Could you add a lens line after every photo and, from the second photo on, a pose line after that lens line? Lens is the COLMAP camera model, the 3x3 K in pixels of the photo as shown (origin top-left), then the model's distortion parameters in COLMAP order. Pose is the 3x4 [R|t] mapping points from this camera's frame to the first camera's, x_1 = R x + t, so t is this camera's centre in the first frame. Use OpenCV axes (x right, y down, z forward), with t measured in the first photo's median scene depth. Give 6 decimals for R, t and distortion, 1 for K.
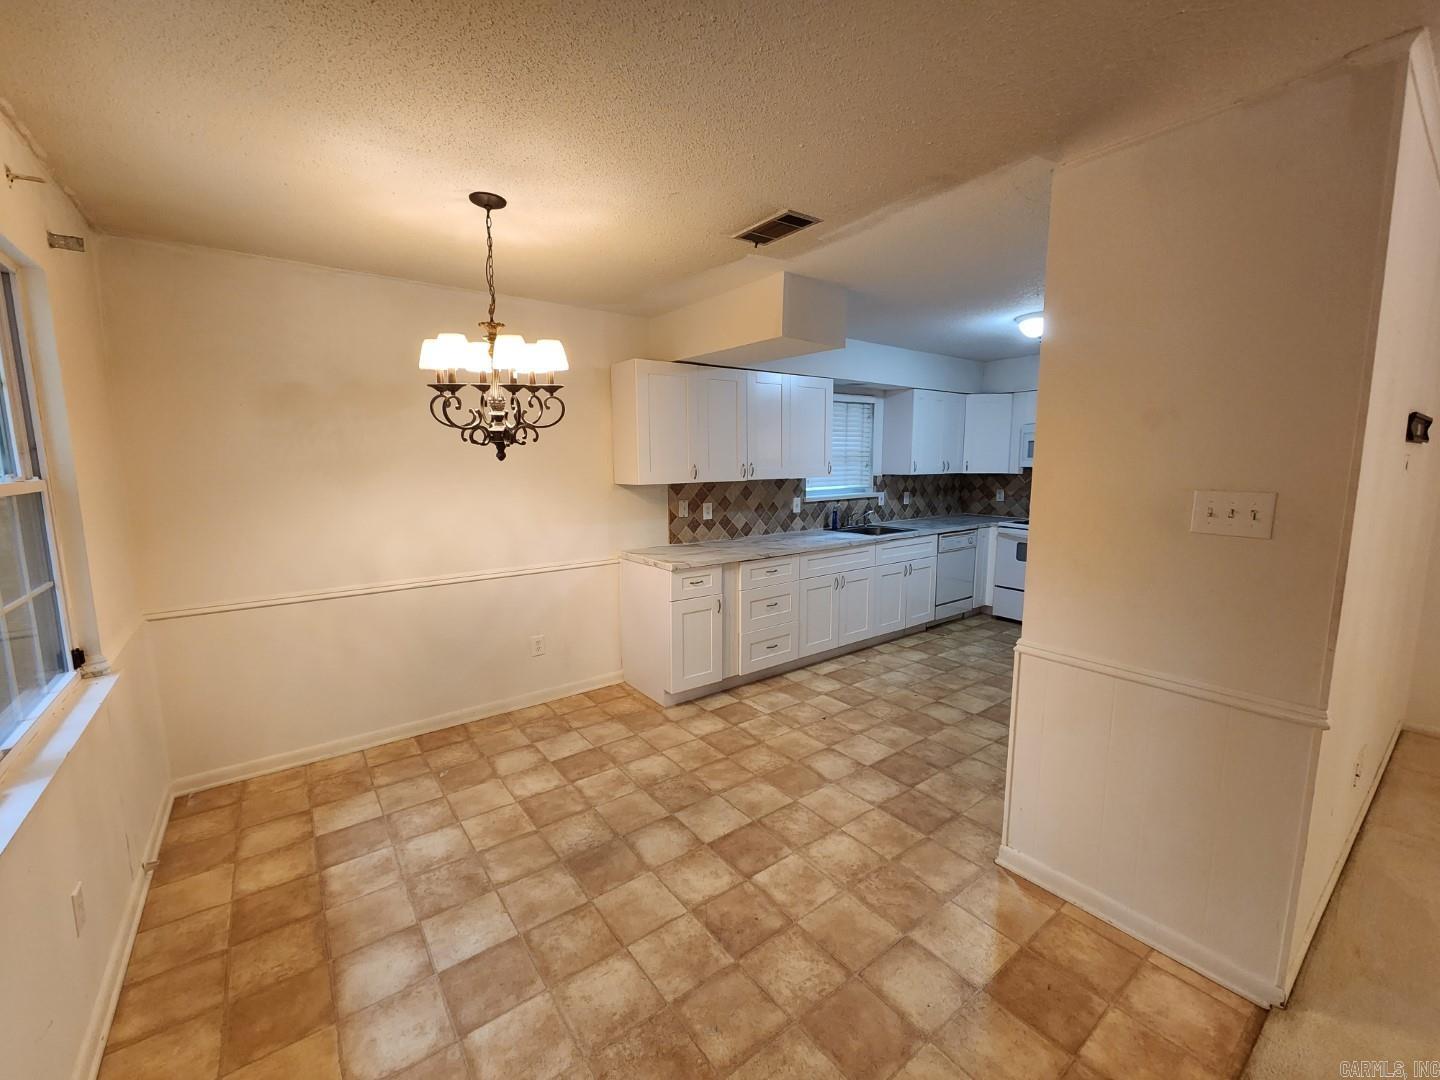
lens RADIAL K [[586.9, 0, 706.0], [0, 586.9, 536.4], [0, 0, 1]] dist [-0.000011, -0.001819]
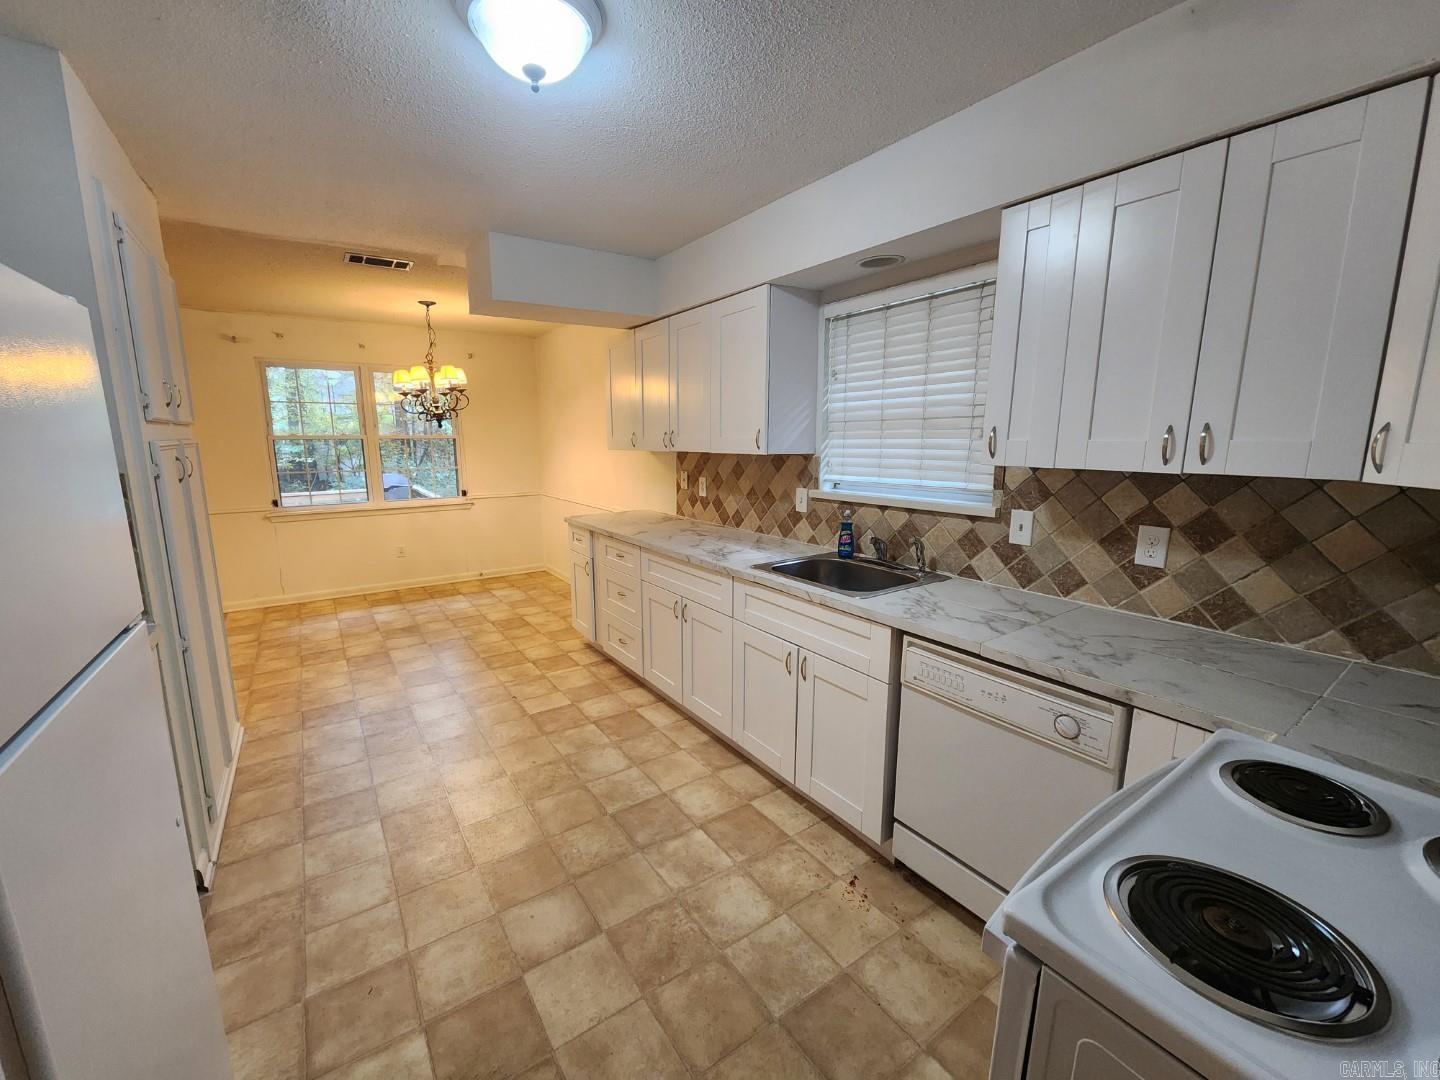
lens RADIAL K [[586.9, 0, 706.0], [0, 586.9, 536.4], [0, 0, 1]] dist [-0.000011, -0.001819]
pose [[-0.033926, 0.176978, -0.983630, 0.808387], [-0.128436, 0.975264, 0.179903, -0.119267], [0.991137, 0.132437, -0.010357, 0.953724]]
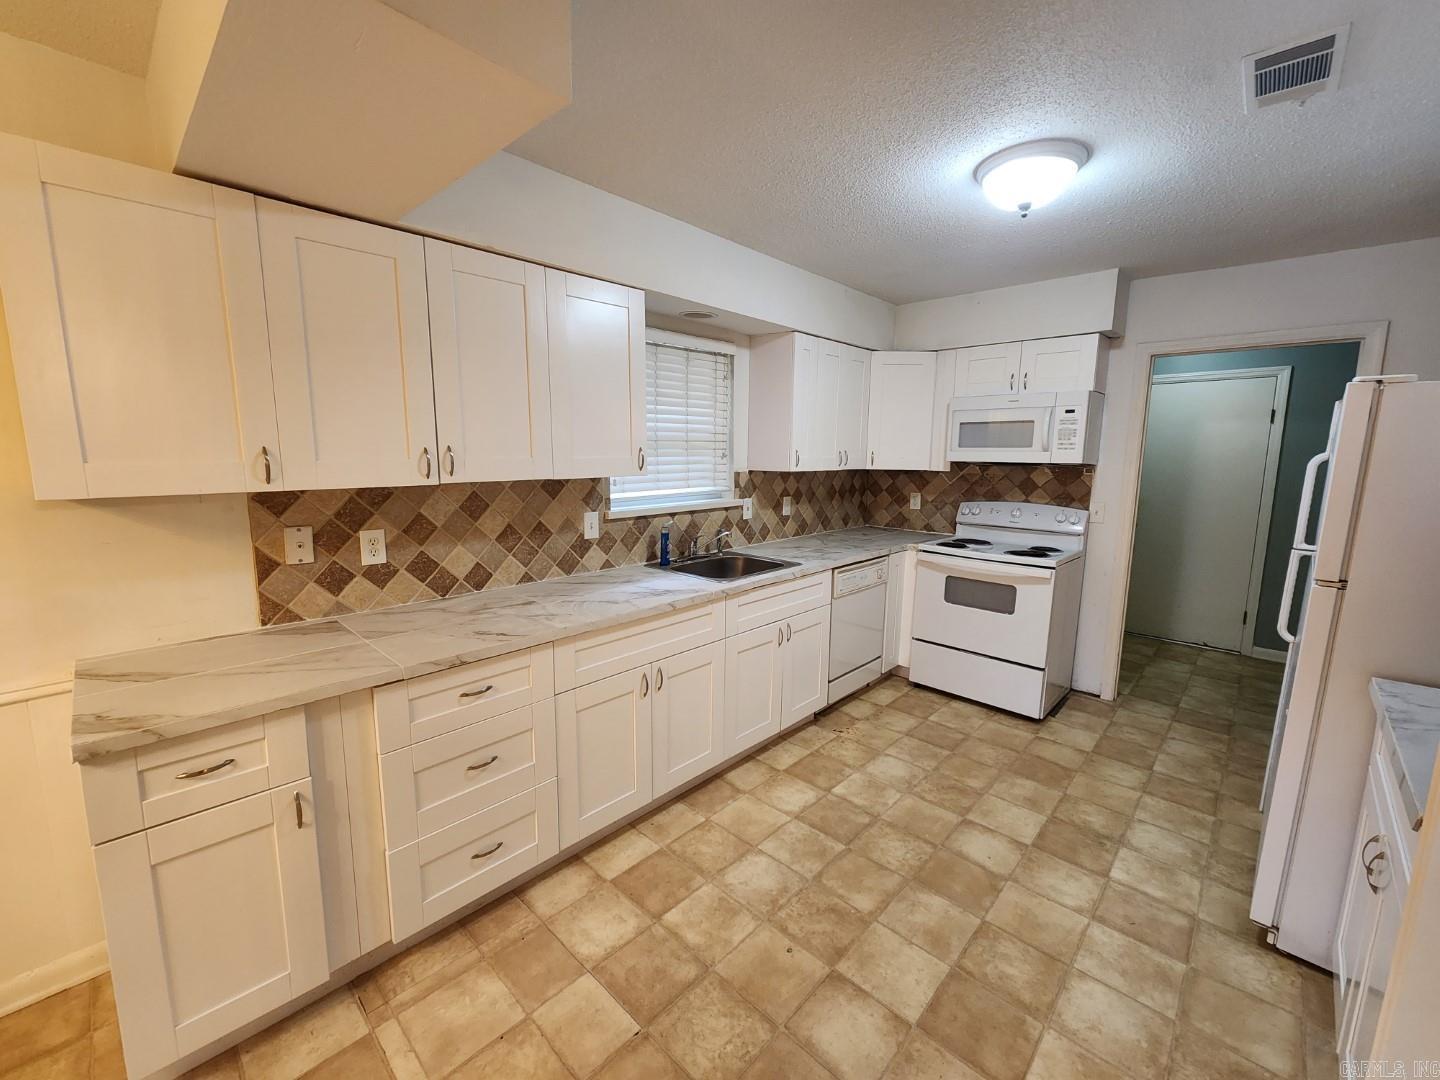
lens RADIAL K [[585.0, 0, 708.9], [0, 585.0, 538.8], [0, 0, 1]] dist [0.000823, -0.005109]
pose [[0.985492, -0.010806, 0.169380, 0.178210], [0.007297, 0.999746, 0.021330, -0.053886], [-0.169567, -0.019785, 0.985320, 0.453490]]
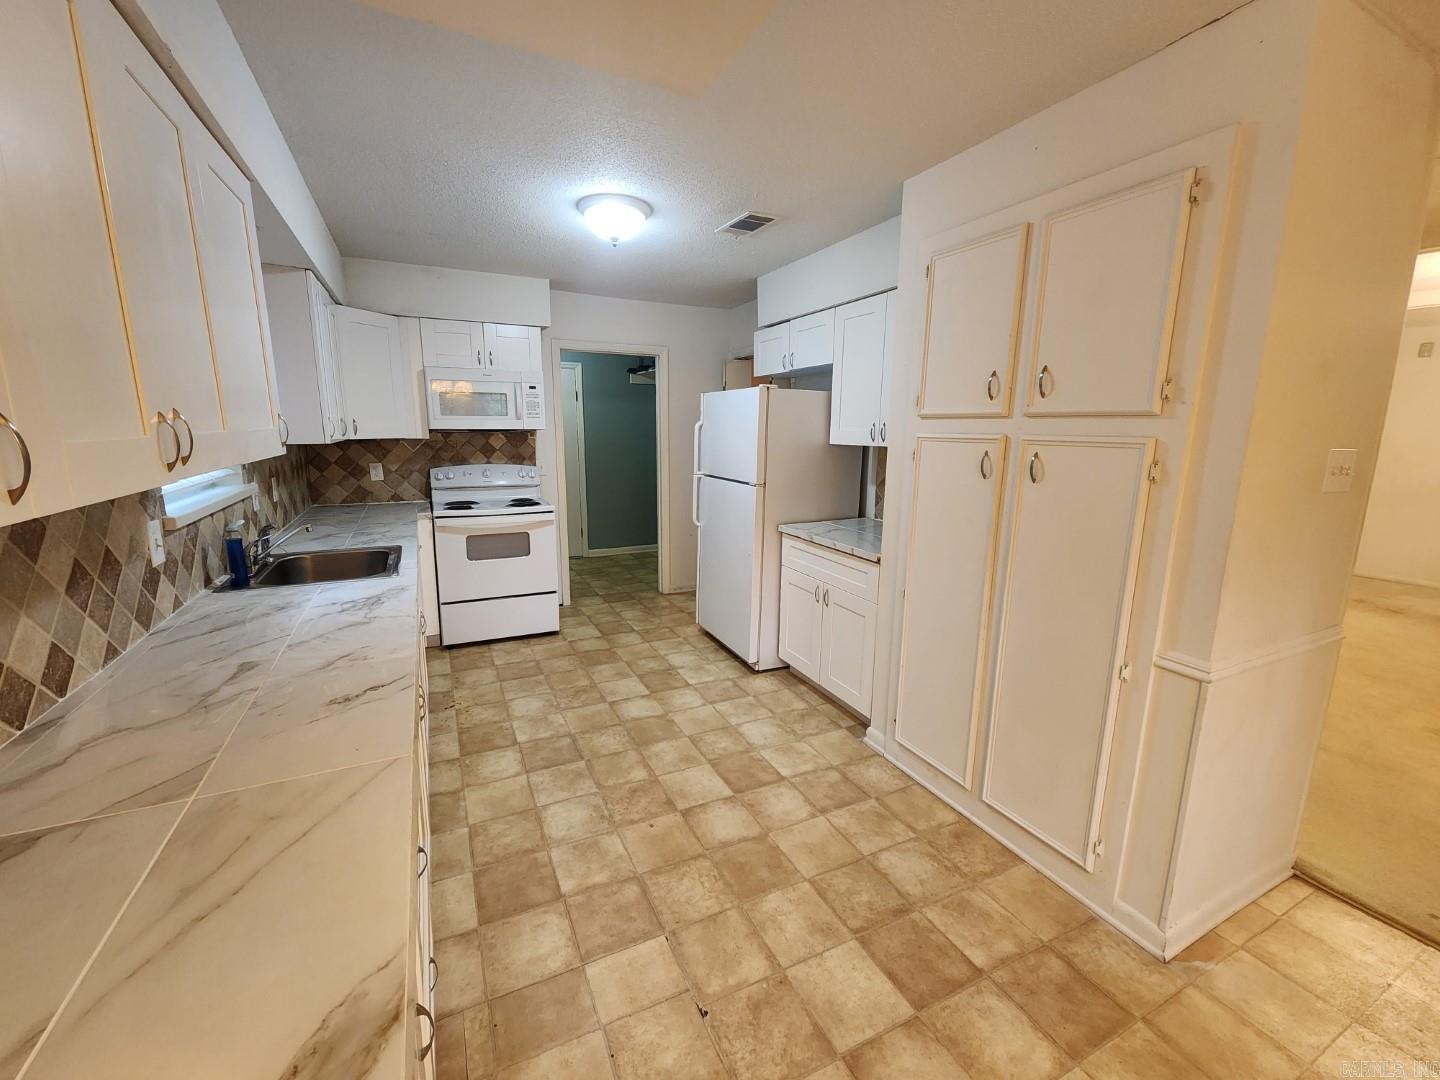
lens RADIAL K [[586.9, 0, 706.0], [0, 586.9, 536.4], [0, 0, 1]] dist [-0.000011, -0.001819]
pose [[0.190084, -0.176810, 0.965715, -0.113932], [0.118137, 0.980621, 0.156286, -0.075406], [-0.974634, 0.084380, 0.207289, 0.651453]]
